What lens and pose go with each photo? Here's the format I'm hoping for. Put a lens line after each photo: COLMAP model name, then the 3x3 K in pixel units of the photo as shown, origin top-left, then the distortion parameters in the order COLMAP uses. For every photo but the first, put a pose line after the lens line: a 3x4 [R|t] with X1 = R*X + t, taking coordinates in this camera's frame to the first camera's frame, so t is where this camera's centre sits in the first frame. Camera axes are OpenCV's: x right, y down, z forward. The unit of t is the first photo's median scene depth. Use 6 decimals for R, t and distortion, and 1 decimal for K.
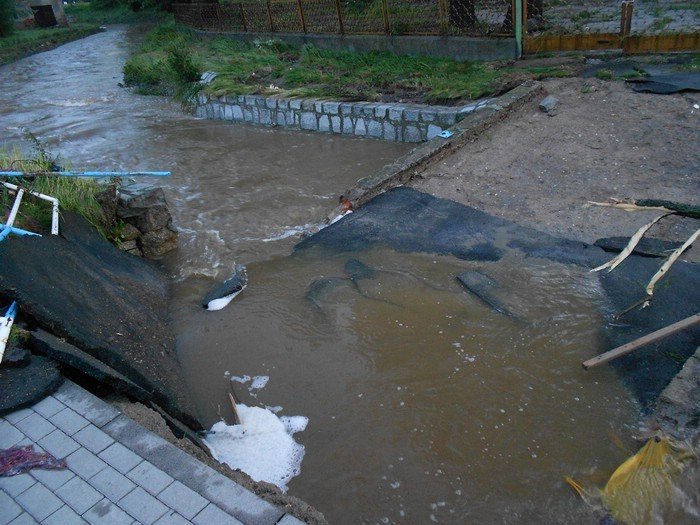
lens RADIAL K [[549.3, 0, 350.0], [0, 549.3, 262.5], [0, 0, 1]] dist [0.028130, -0.006650]
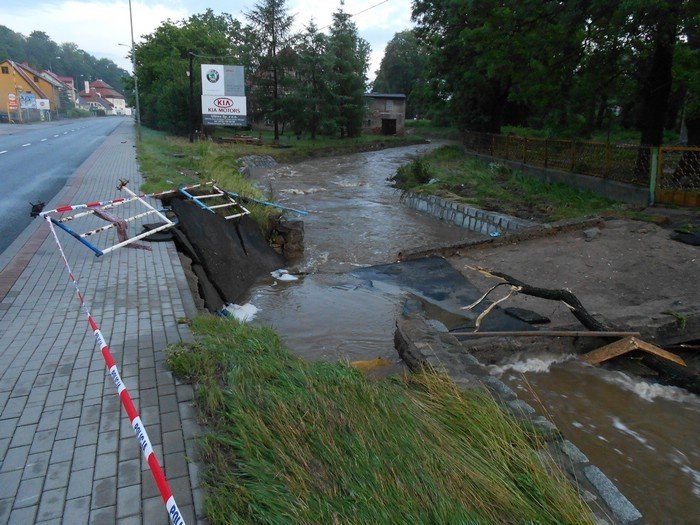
lens RADIAL K [[549.3, 0, 350.0], [0, 549.3, 262.5], [0, 0, 1]] dist [0.028130, -0.006650]
pose [[0.829504, 0.236521, -0.505945, 0.430075], [-0.331093, 0.937802, -0.104424, 0.075278], [0.449778, 0.254135, 0.856221, -0.256925]]
